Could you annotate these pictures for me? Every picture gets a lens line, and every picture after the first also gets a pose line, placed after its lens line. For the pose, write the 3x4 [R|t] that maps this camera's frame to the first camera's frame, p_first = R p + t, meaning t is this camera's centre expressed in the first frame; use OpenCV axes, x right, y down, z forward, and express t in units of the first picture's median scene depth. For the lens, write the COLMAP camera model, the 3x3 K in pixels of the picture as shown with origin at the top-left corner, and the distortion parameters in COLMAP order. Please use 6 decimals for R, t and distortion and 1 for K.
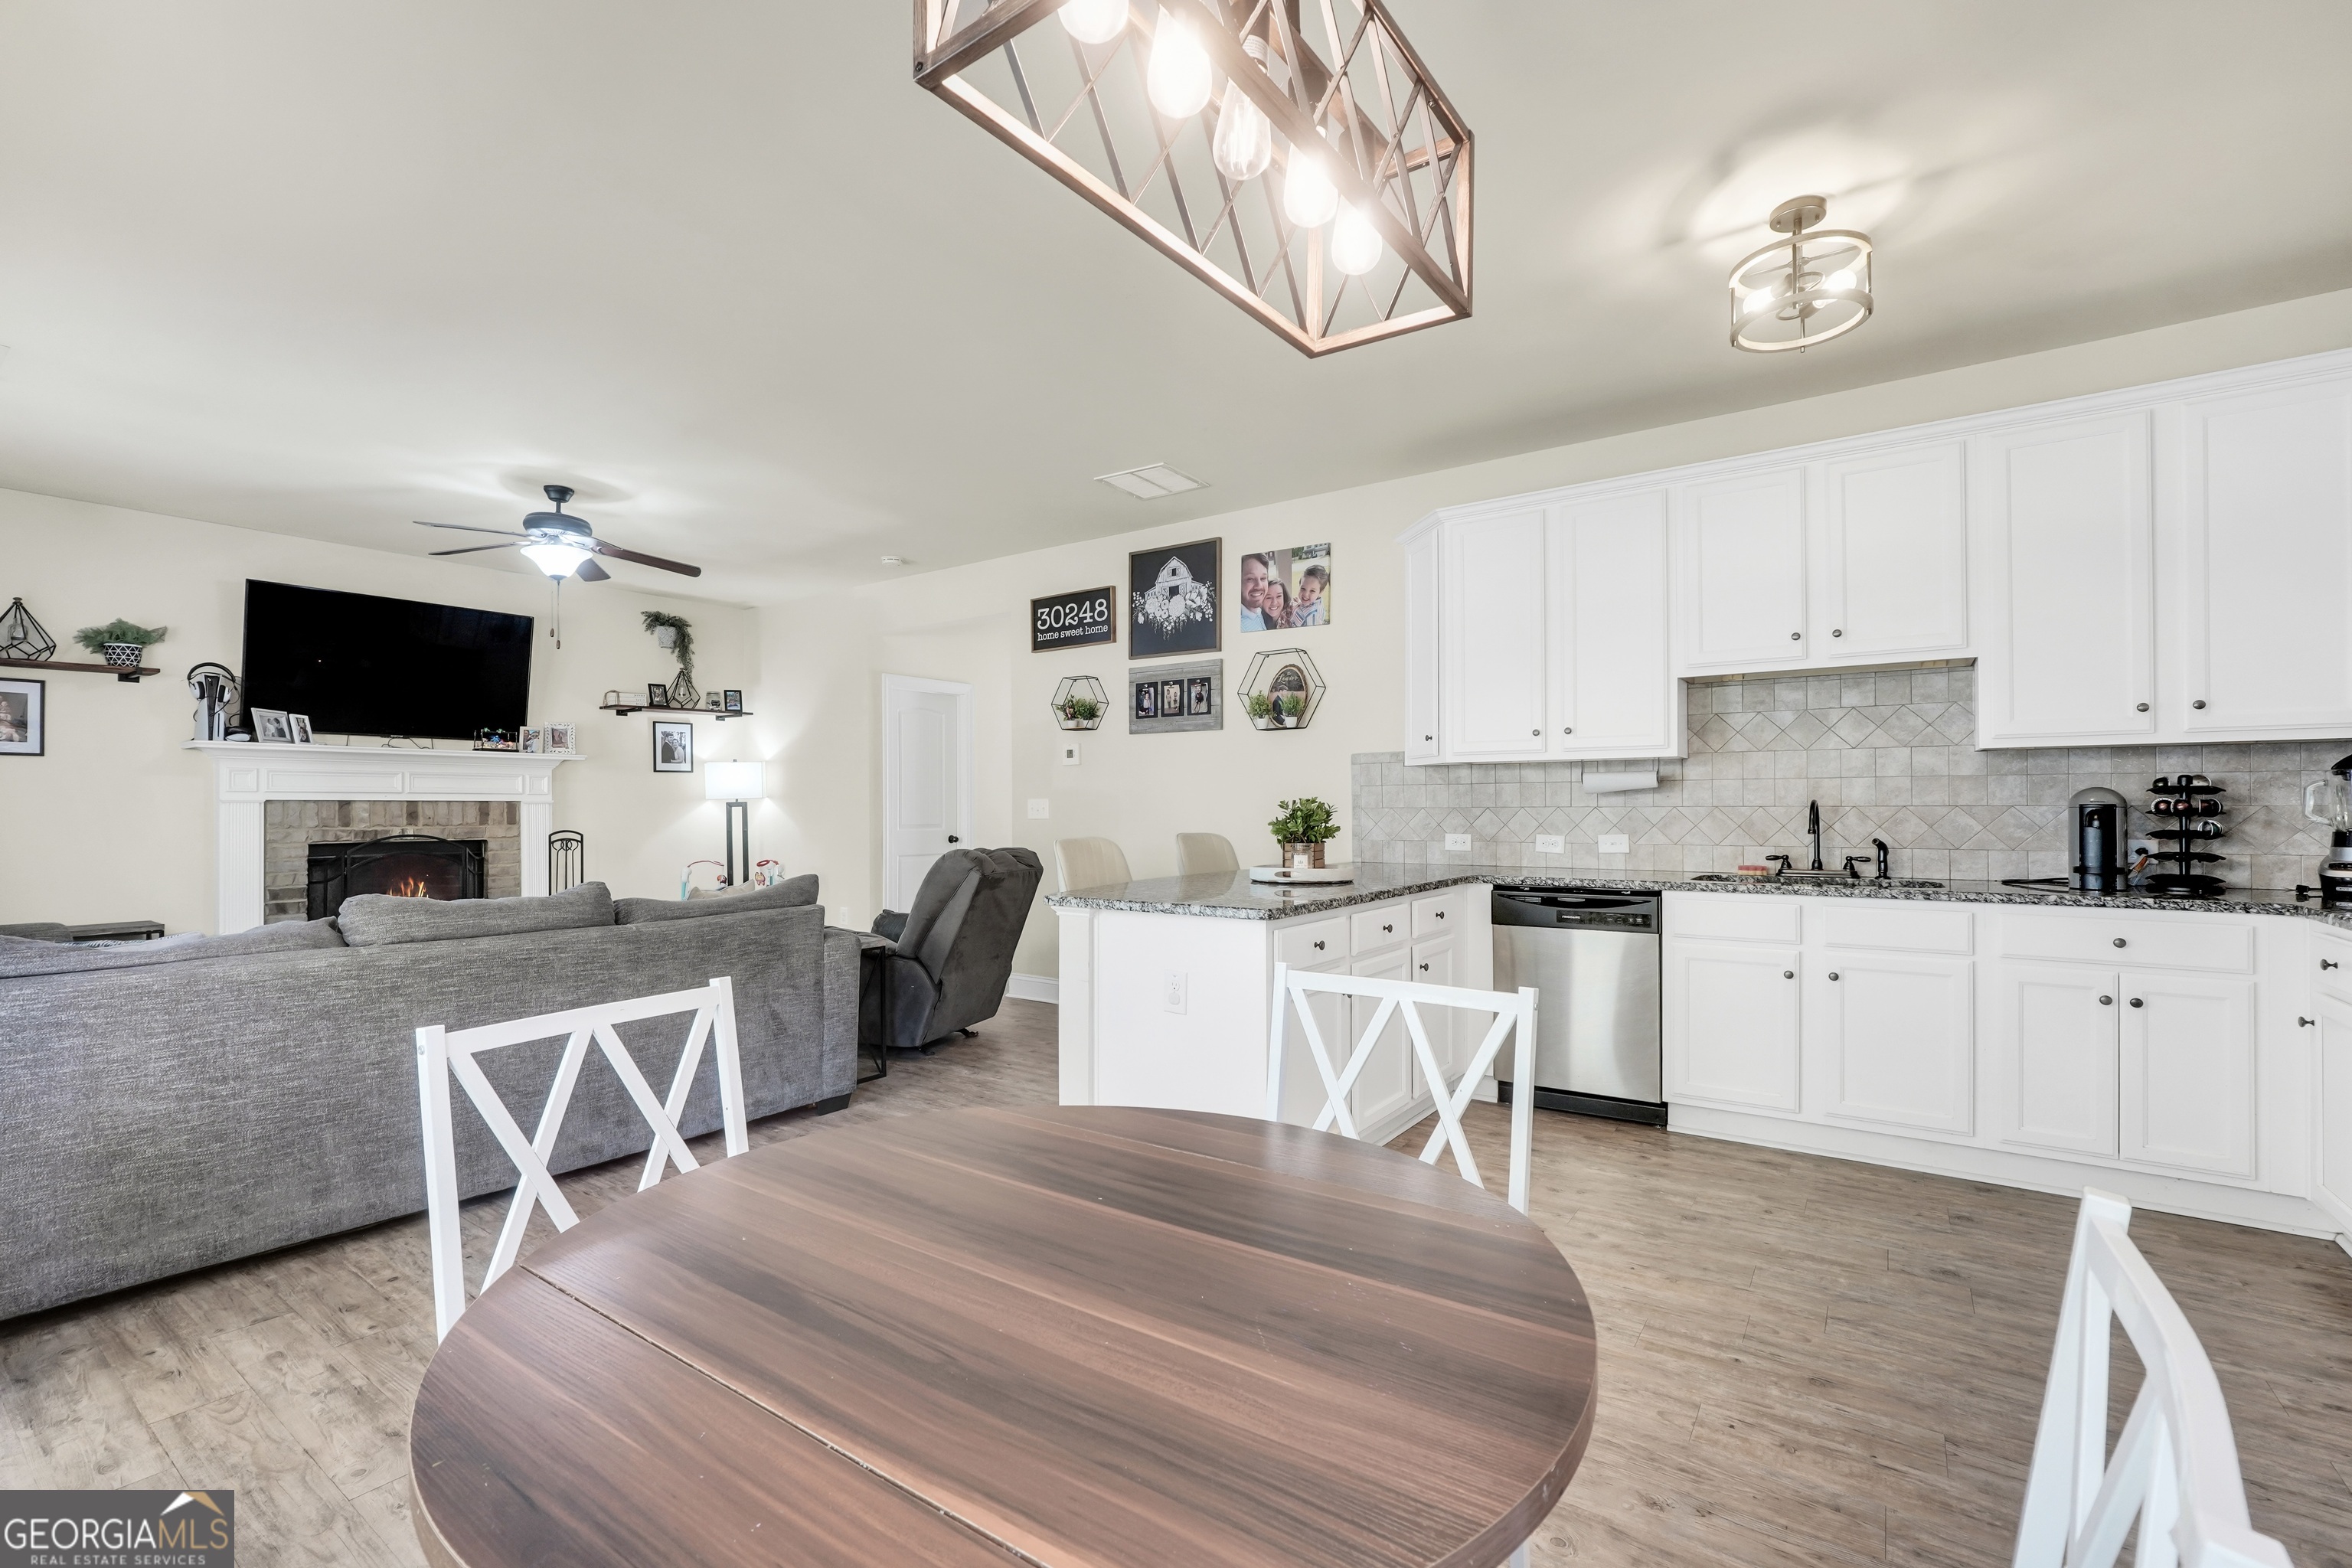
lens RADIAL K [[1035.2, 0, 1159.5], [0, 1035.2, 801.1], [0, 0, 1]] dist [-0.014224, 0.006725]
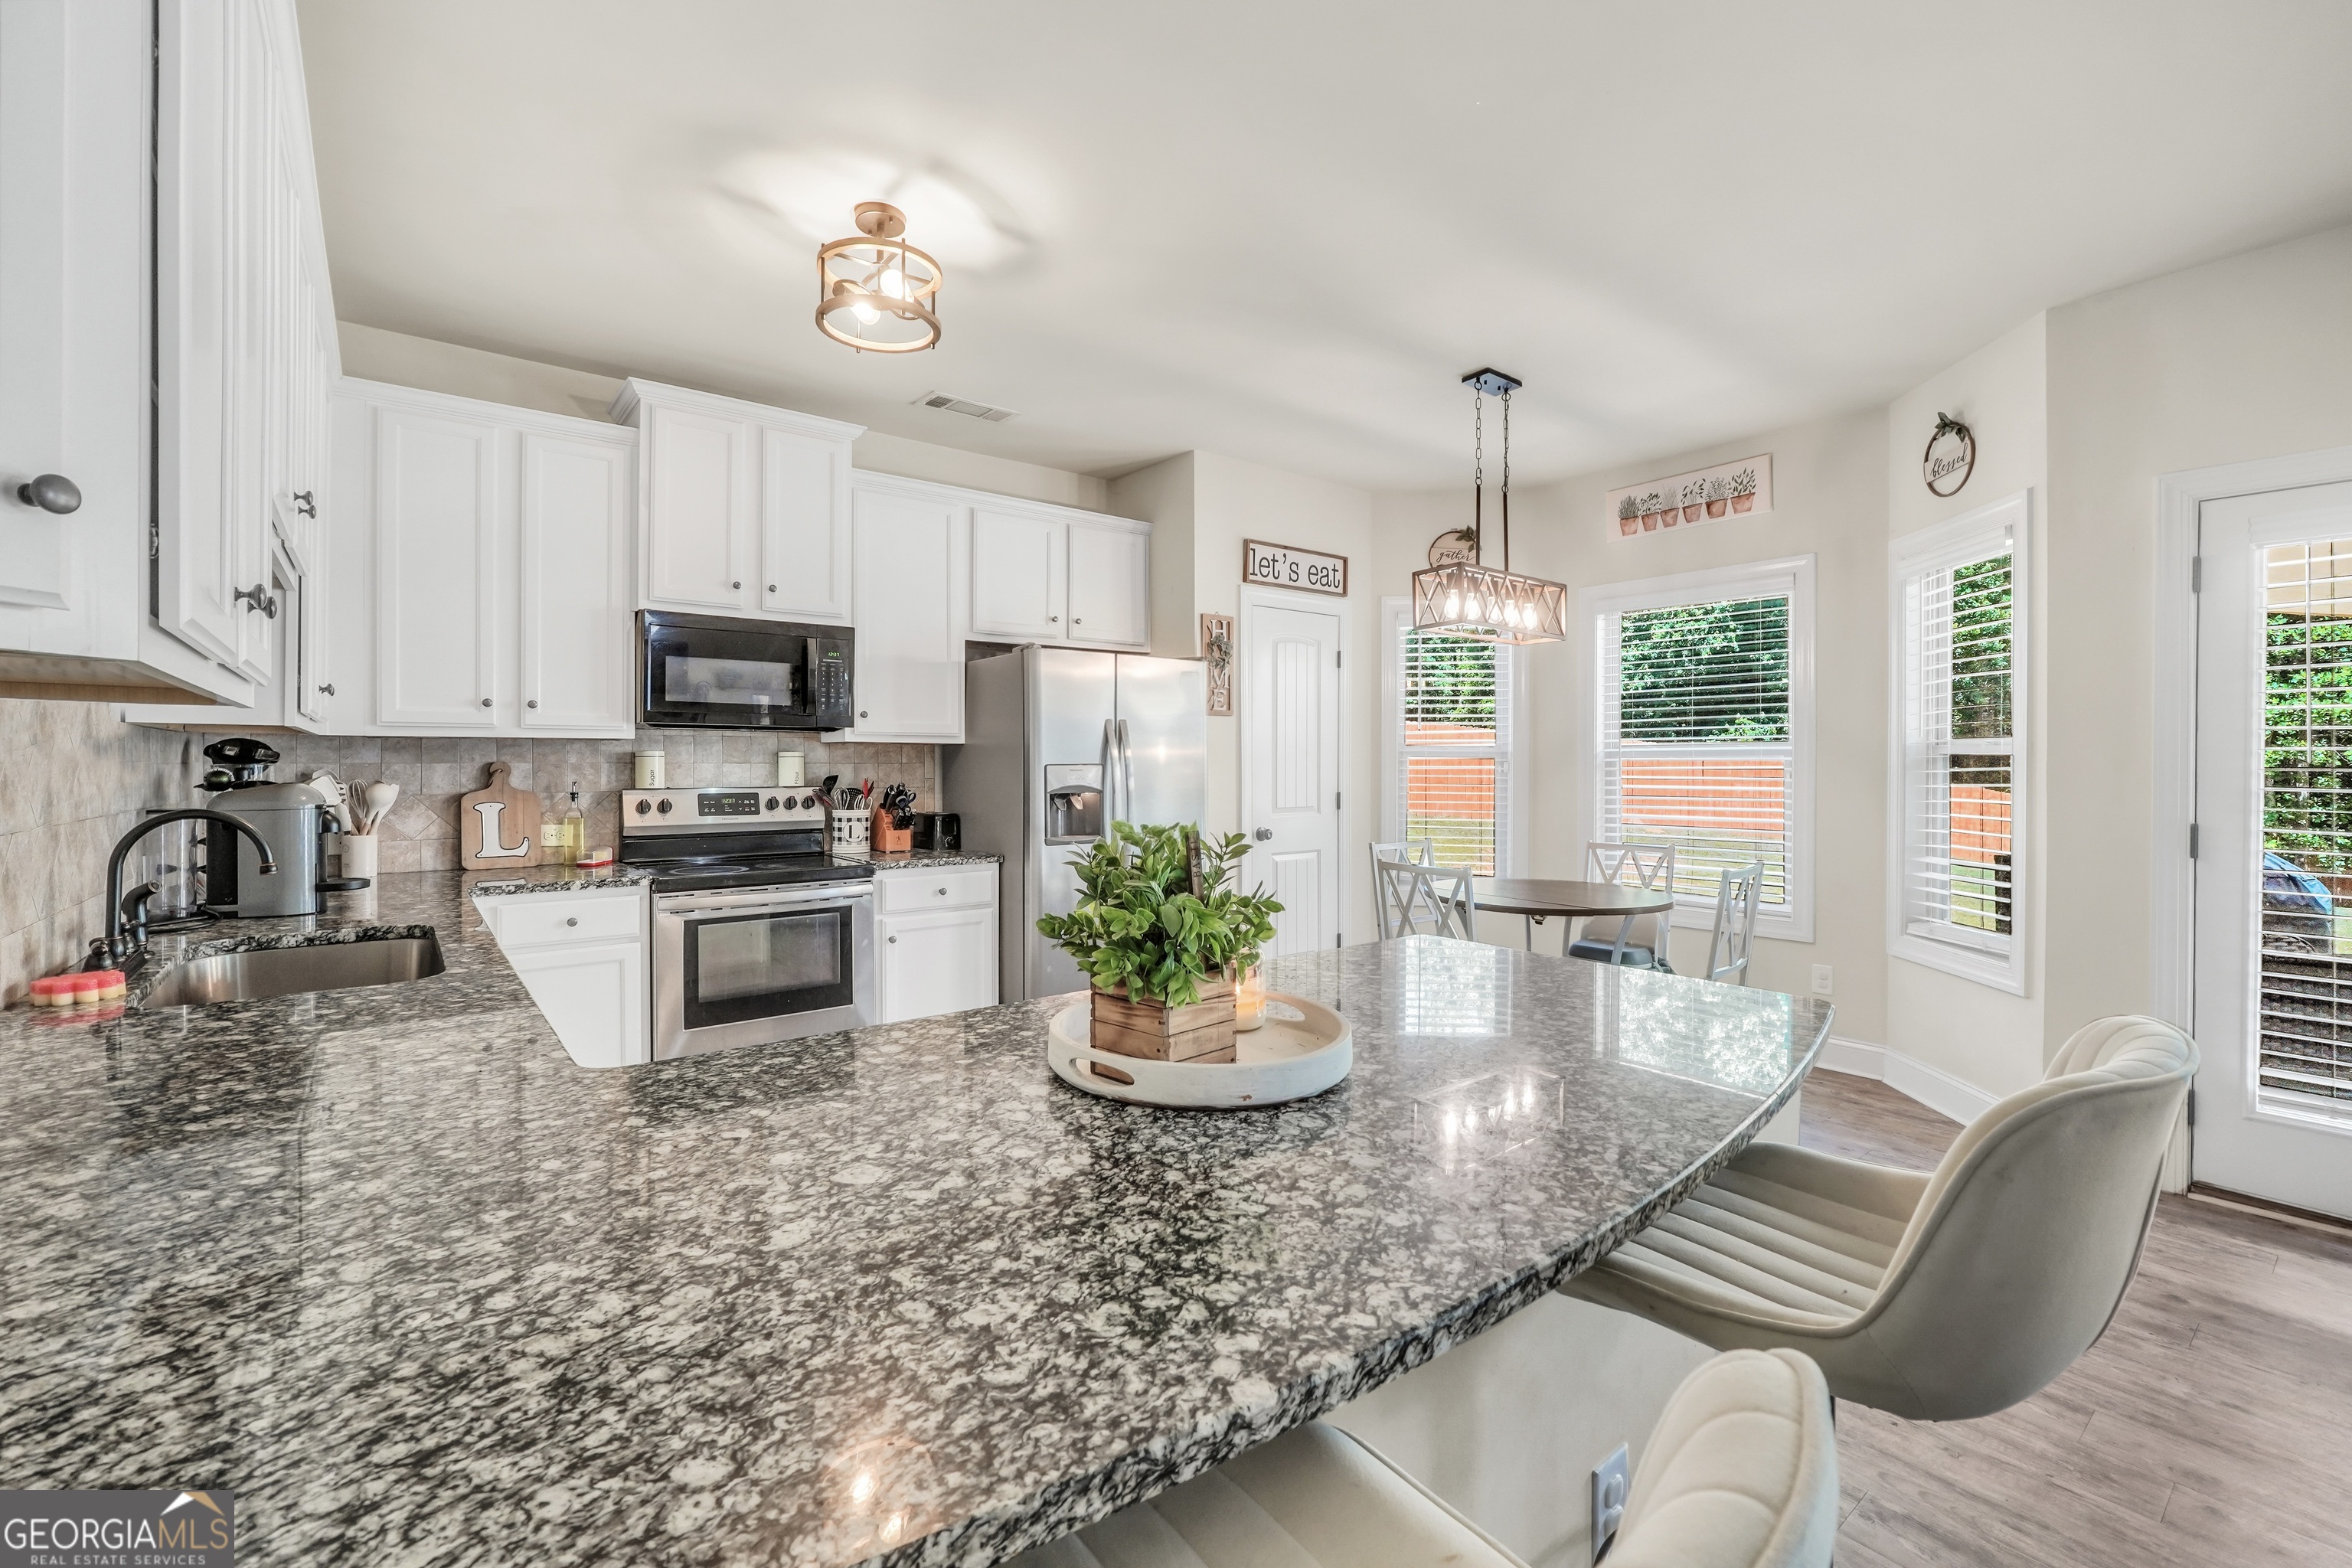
lens RADIAL K [[999.2, 0, 1168.7], [0, 999.2, 757.0], [0, 0, 1]] dist [-0.009974, 0.000619]
pose [[-0.961053, 0.003678, 0.276339, 0.040699], [0.000759, 0.999943, -0.010672, -0.015556], [-0.276362, -0.010047, -0.961001, 0.993751]]
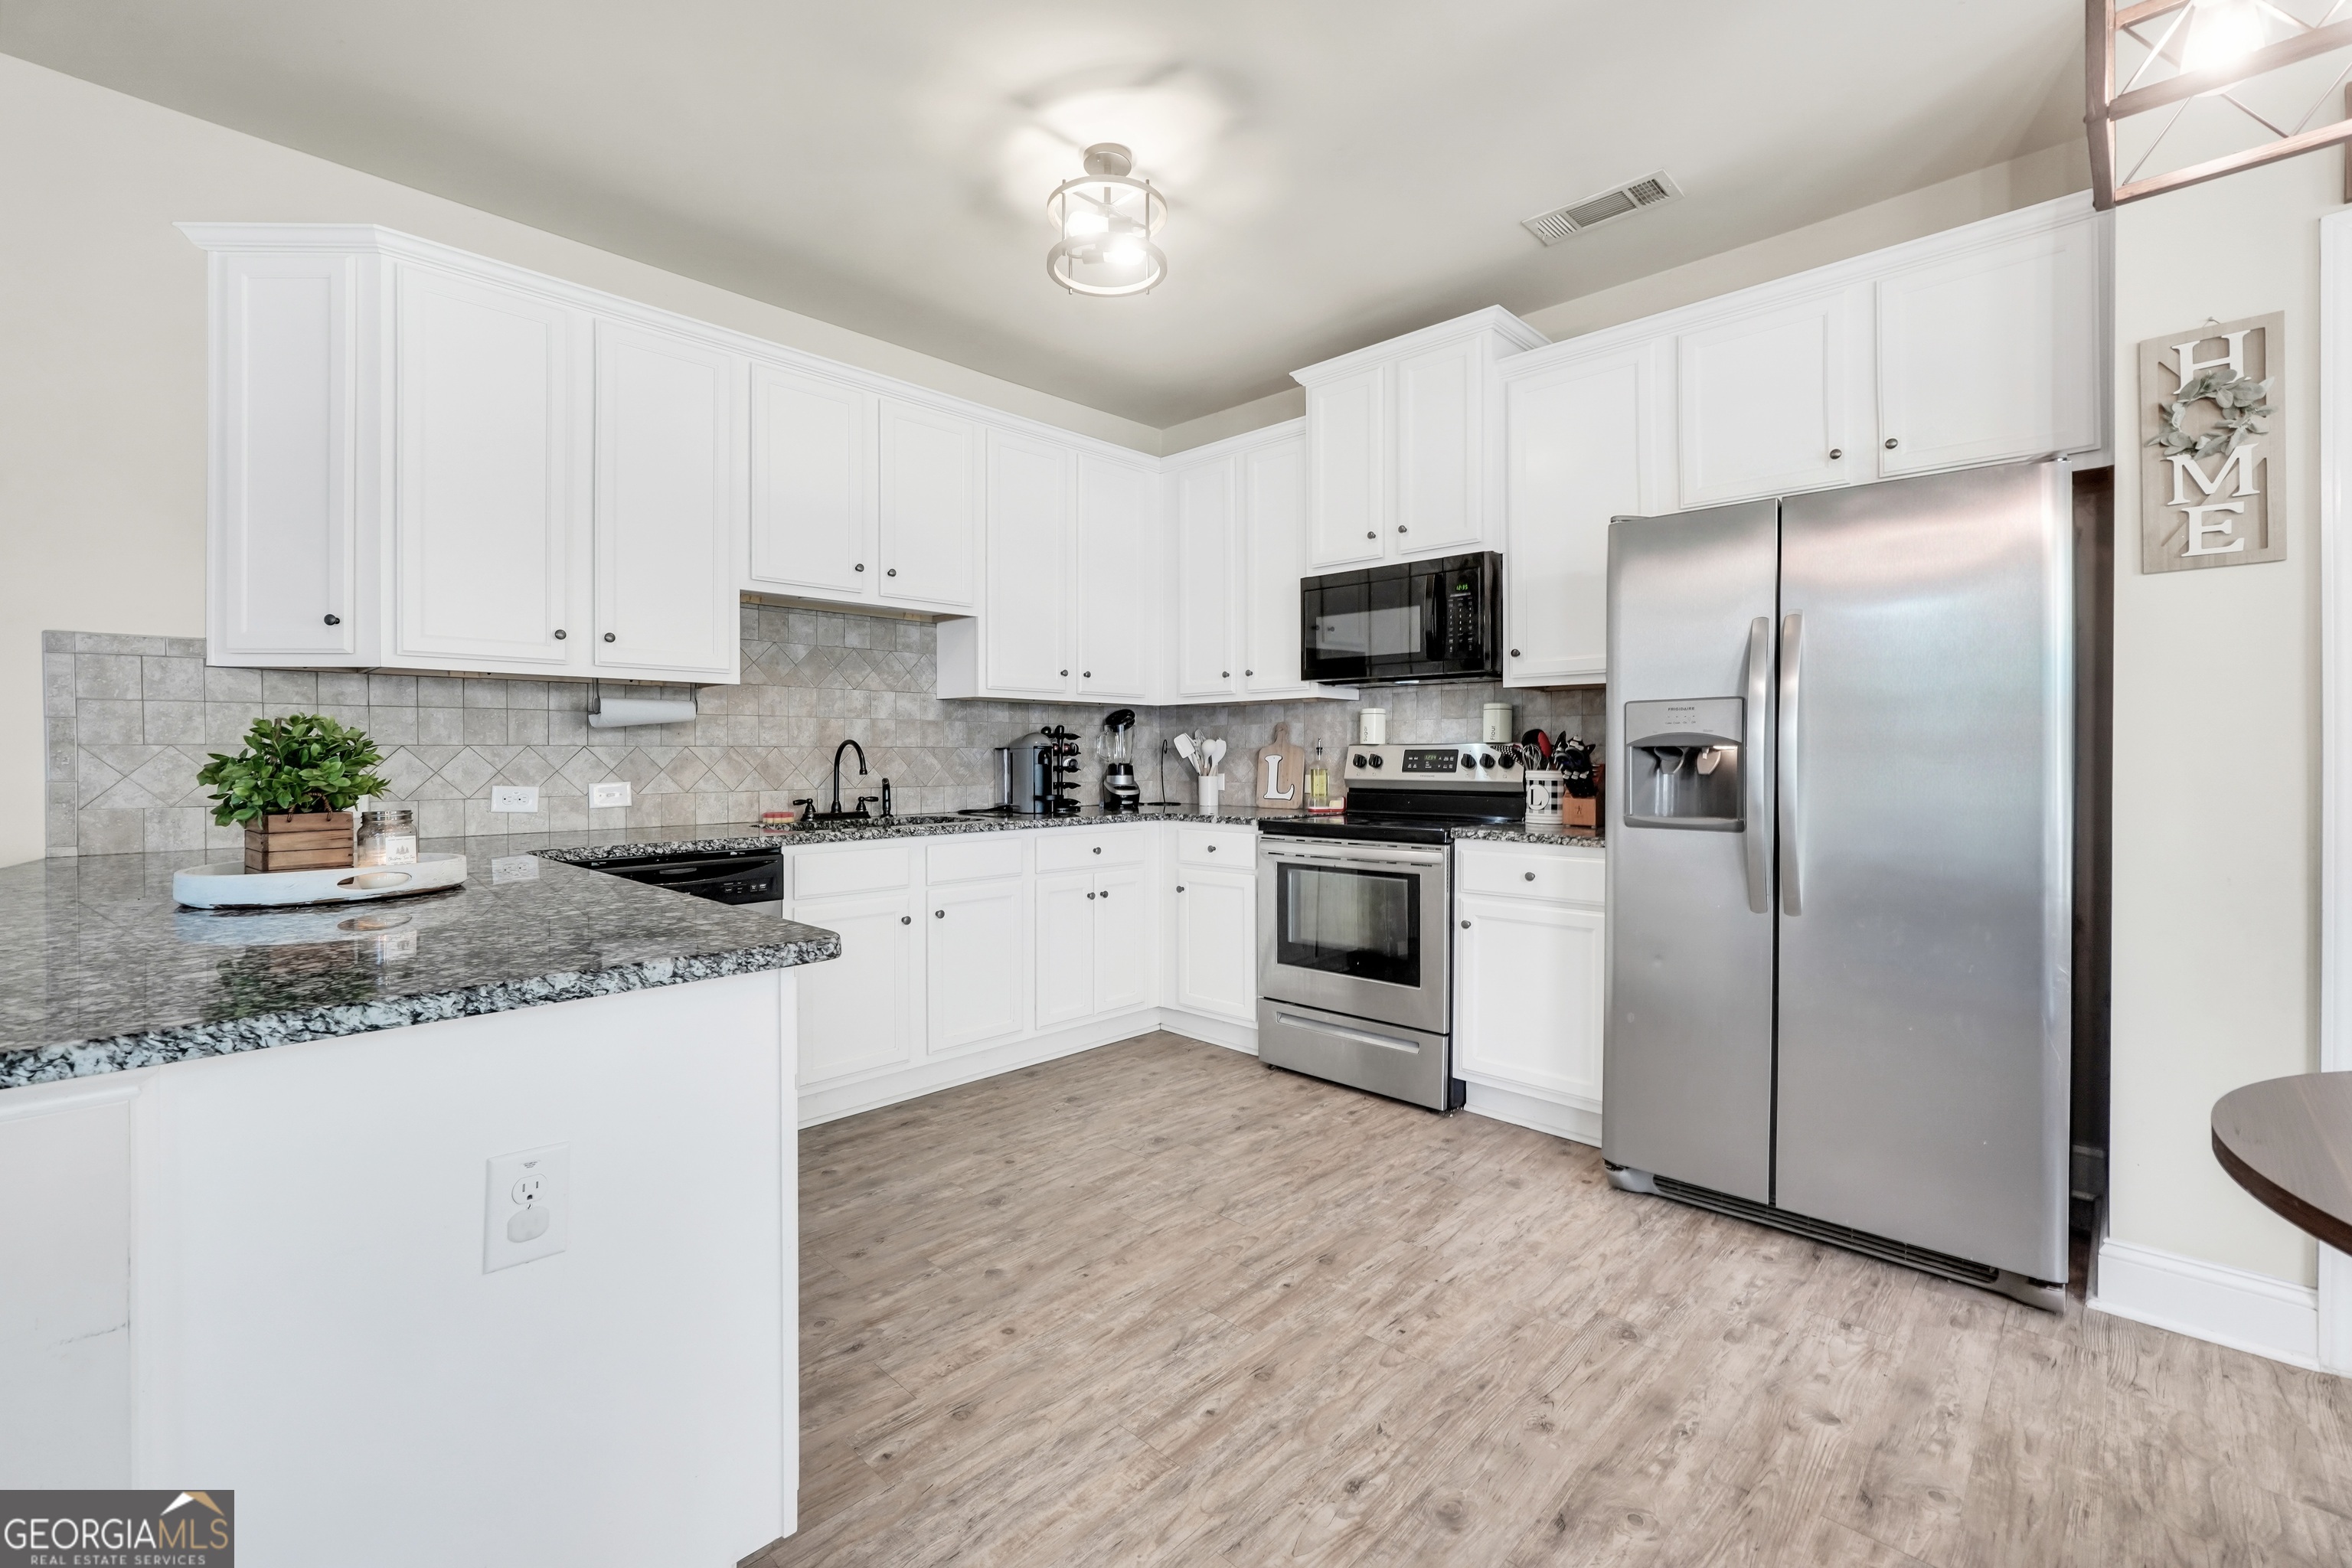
lens RADIAL K [[999.2, 0, 1168.7], [0, 999.2, 757.0], [0, 0, 1]] dist [-0.009974, 0.000619]
pose [[0.148805, 0.001403, 0.988866, -0.185571], [-0.003109, 0.999995, -0.000951, 0.011224], [-0.988862, -0.002932, 0.148808, 0.423143]]
